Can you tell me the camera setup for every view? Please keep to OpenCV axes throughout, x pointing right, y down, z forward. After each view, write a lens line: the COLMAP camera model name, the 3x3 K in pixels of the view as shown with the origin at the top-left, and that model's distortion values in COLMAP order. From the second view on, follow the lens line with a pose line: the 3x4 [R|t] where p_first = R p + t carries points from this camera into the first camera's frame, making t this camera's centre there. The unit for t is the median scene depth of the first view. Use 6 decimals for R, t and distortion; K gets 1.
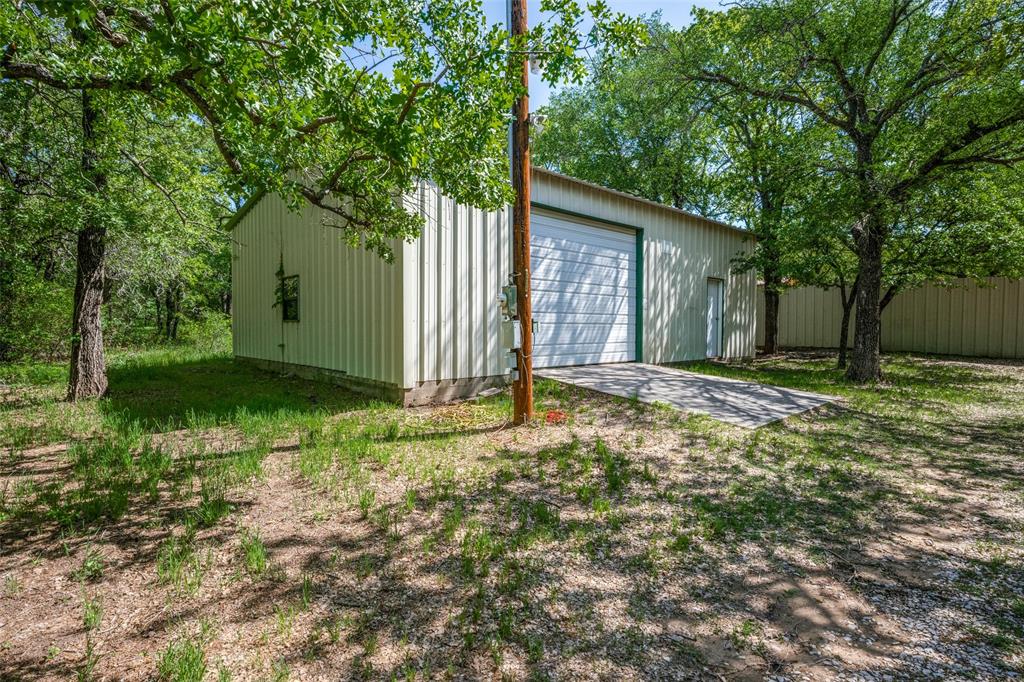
lens RADIAL K [[461.0, 0, 512.0], [0, 461.0, 341.0], [0, 0, 1]] dist [-0.000792, -0.000163]
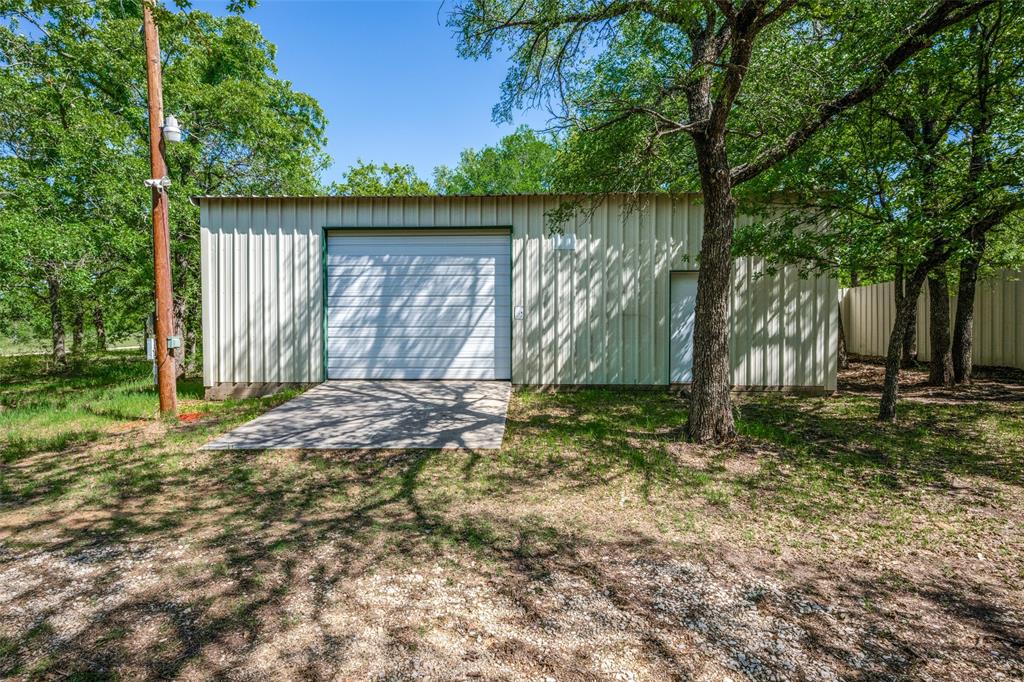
lens RADIAL K [[461.0, 0, 512.0], [0, 461.0, 341.0], [0, 0, 1]] dist [-0.000792, -0.000163]
pose [[0.758469, 0.001214, -0.651708, 0.963019], [-0.015315, 0.999755, -0.015961, -0.016761], [0.651530, 0.022087, 0.758302, 0.398565]]
